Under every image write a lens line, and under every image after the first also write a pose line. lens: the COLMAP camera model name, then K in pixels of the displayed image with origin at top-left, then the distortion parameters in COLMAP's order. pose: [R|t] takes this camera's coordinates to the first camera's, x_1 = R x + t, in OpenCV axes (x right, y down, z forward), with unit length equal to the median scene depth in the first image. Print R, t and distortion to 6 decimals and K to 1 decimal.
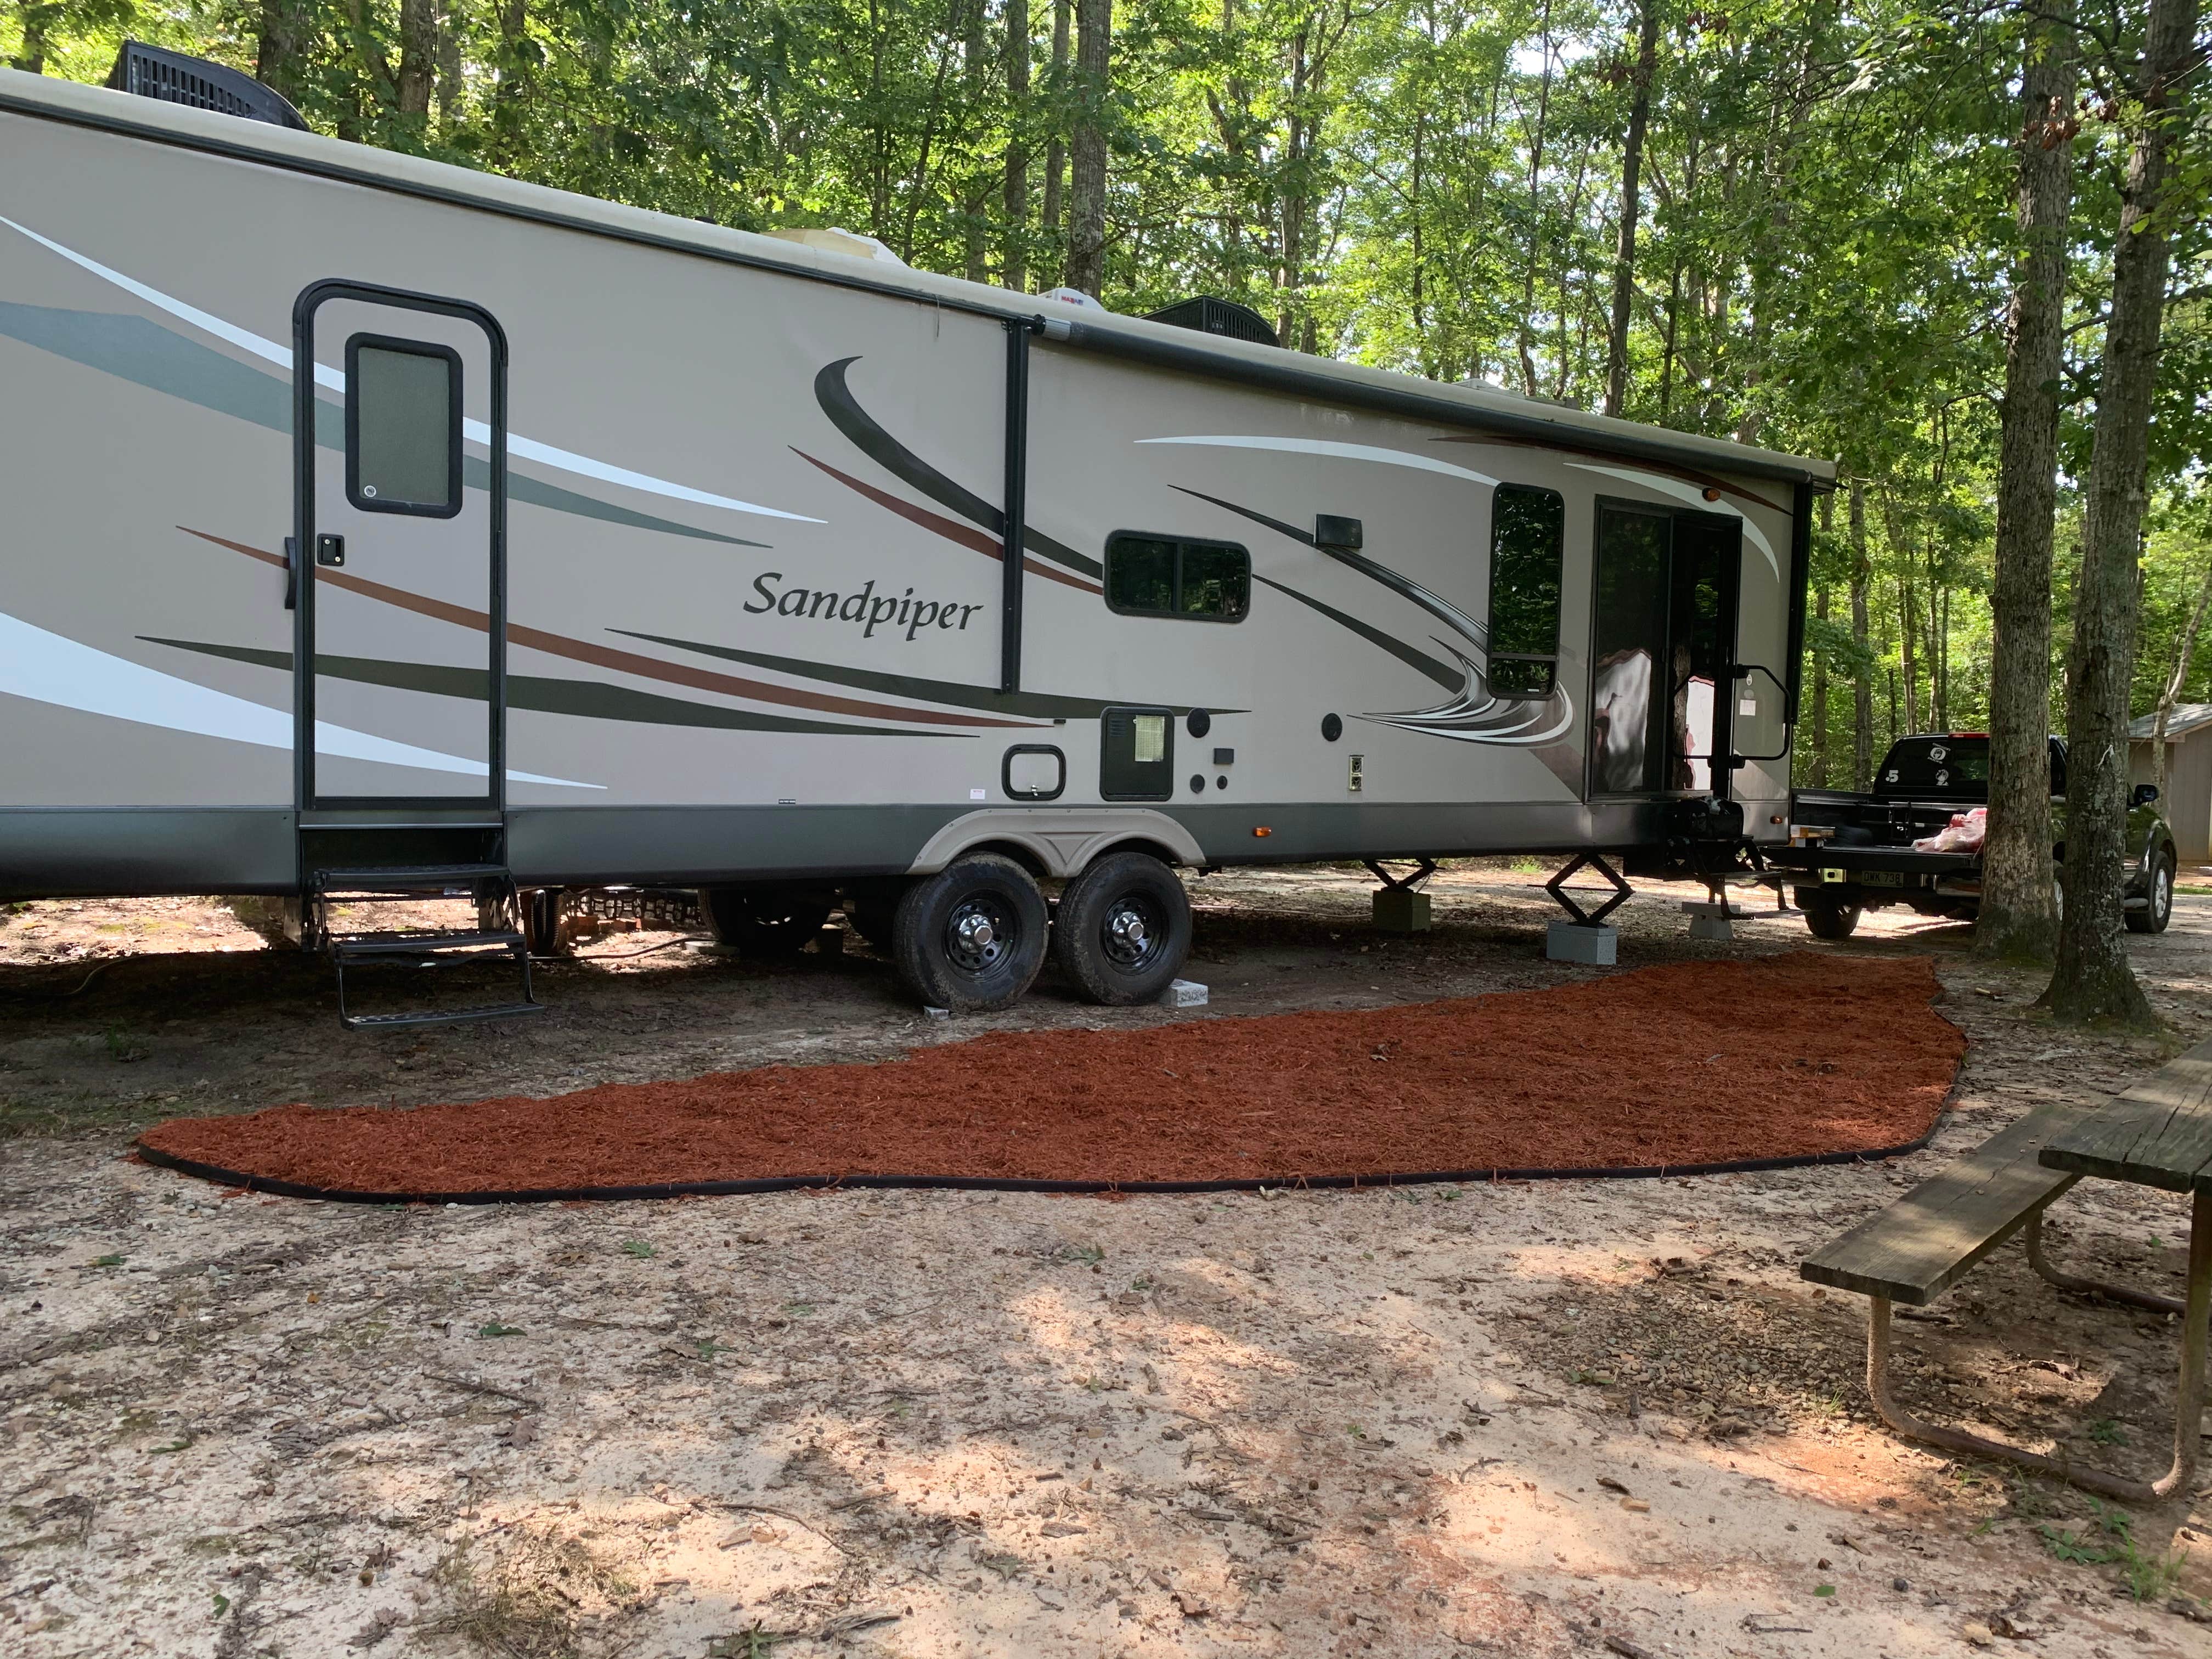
lens RADIAL K [[1682.7, 0, 1106.0], [0, 1682.7, 829.5], [0, 0, 1]] dist [0.043806, -0.063899]
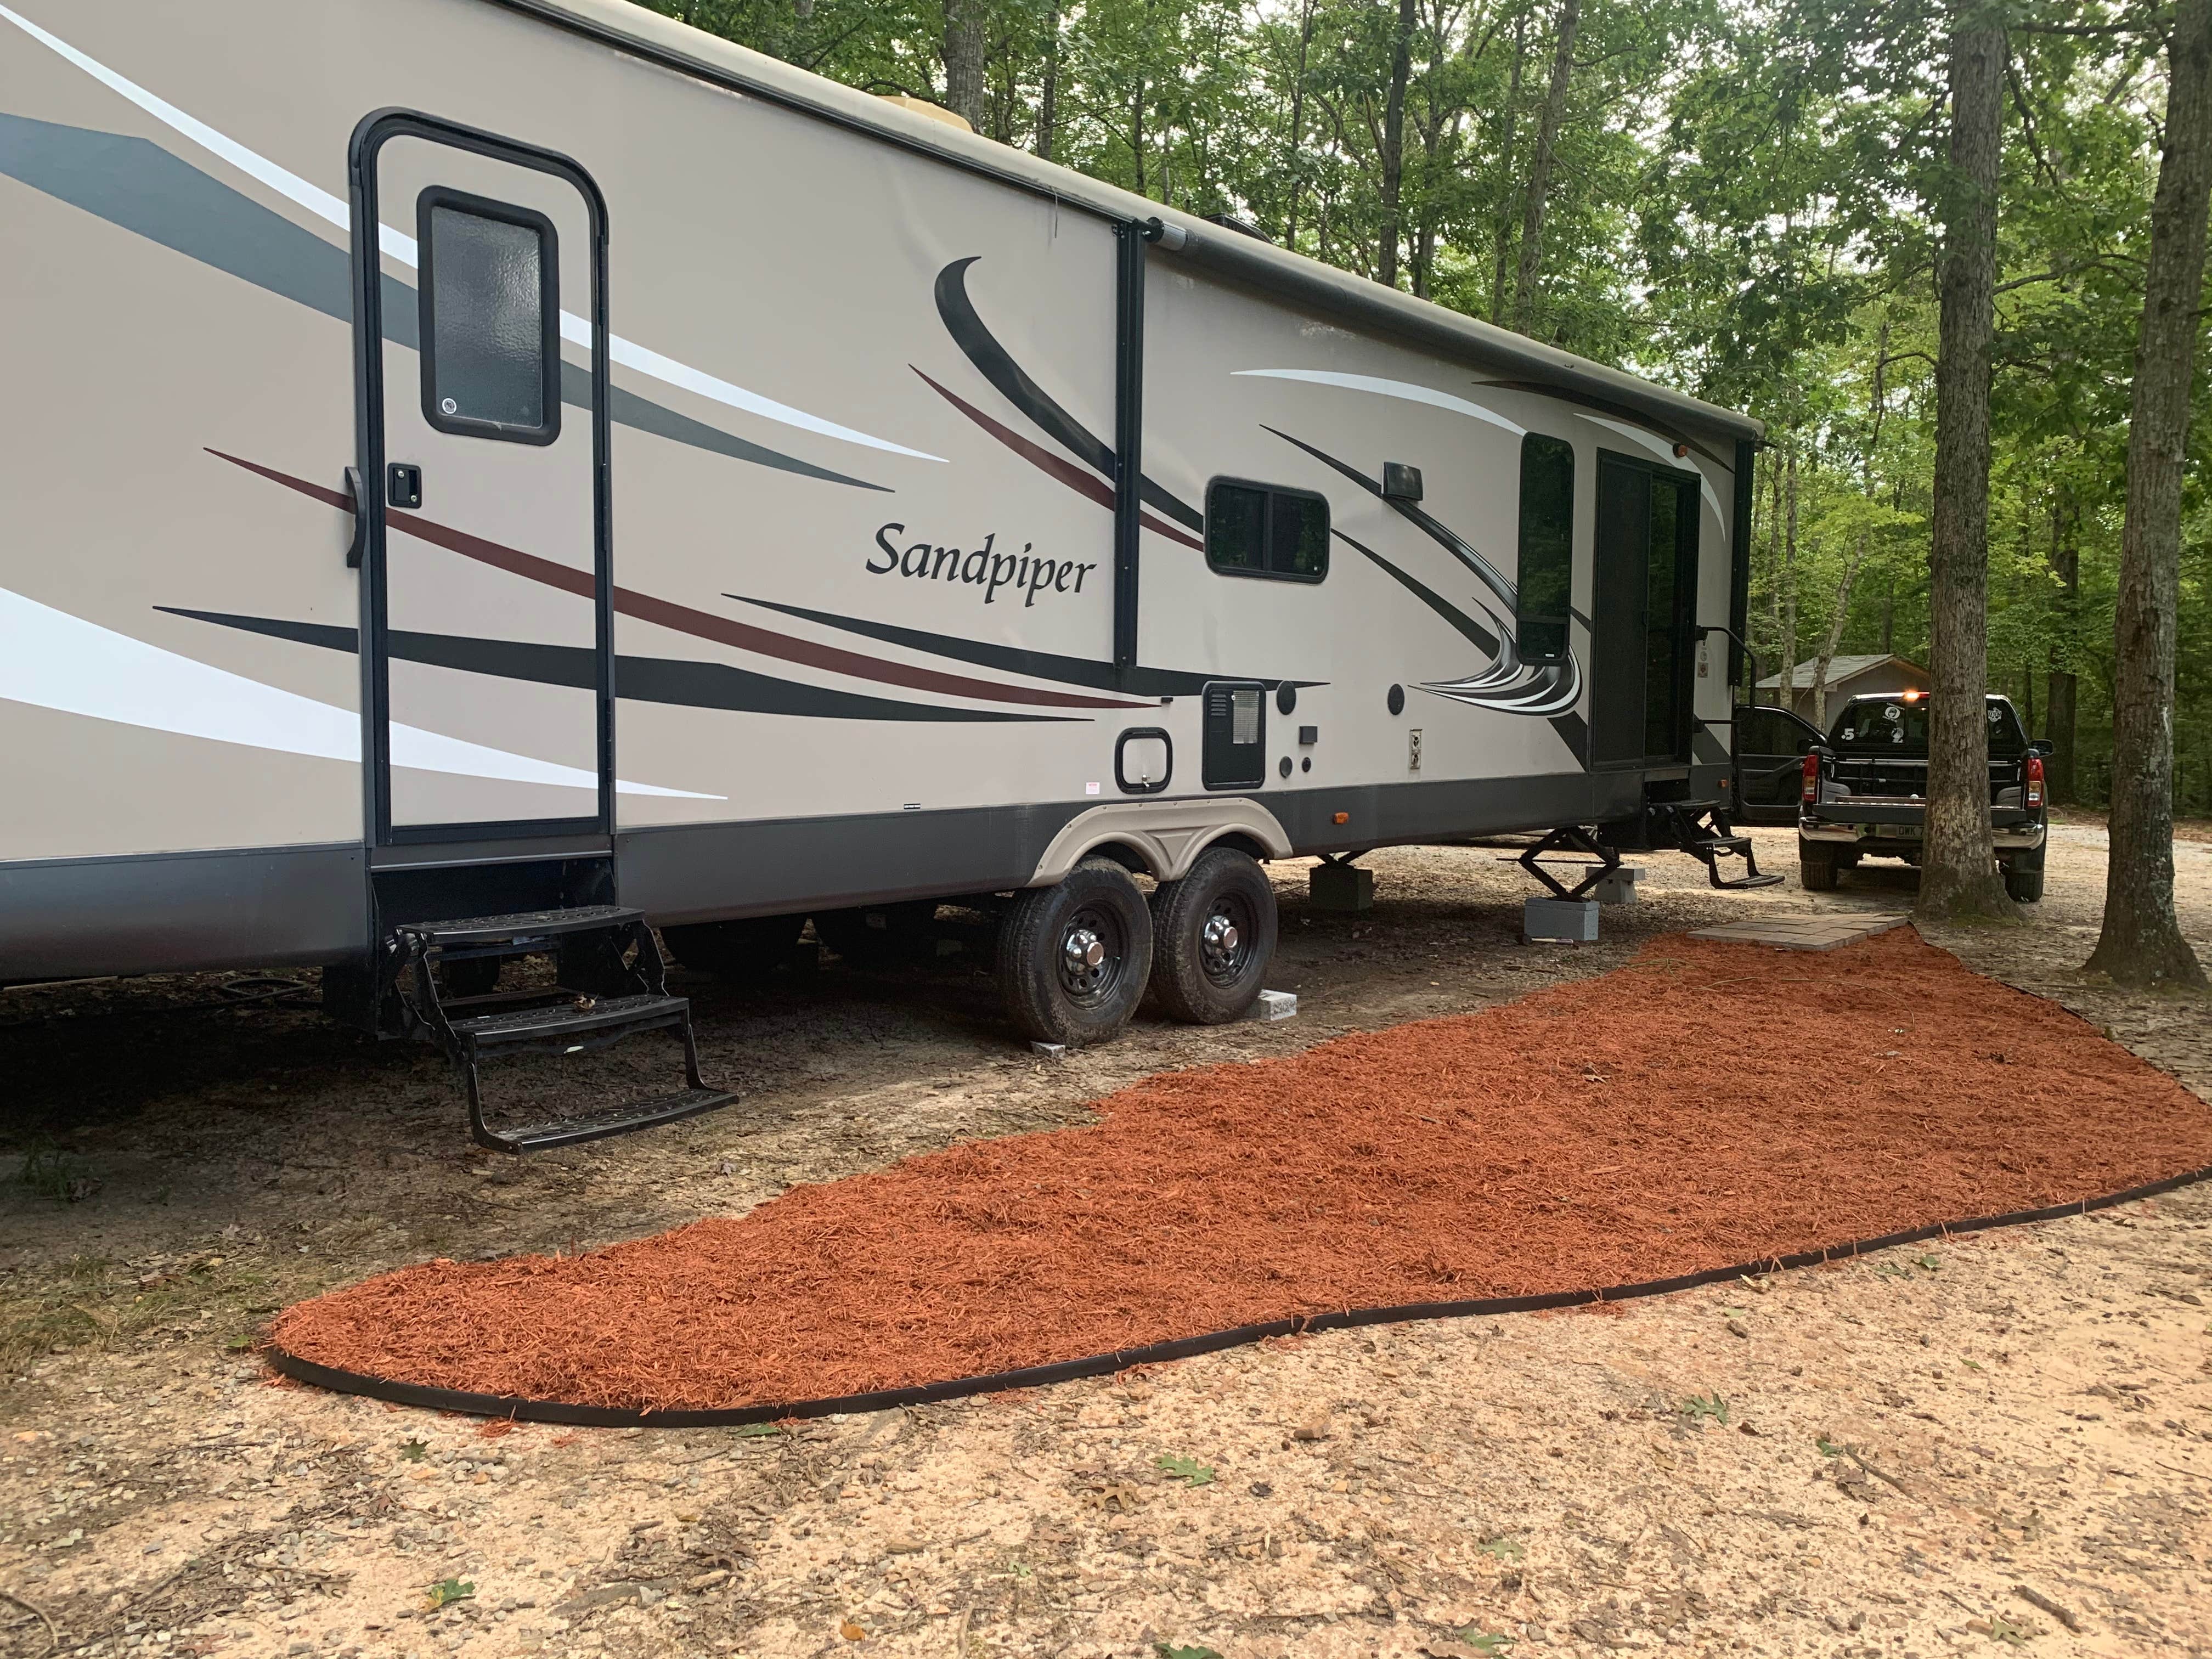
lens RADIAL K [[1682.7, 0, 1106.0], [0, 1682.7, 829.5], [0, 0, 1]] dist [0.043806, -0.063899]
pose [[0.976219, -0.030834, 0.214585, -0.268446], [0.025410, 0.999285, 0.027988, -0.025533], [-0.215295, -0.021870, 0.976304, 0.186091]]
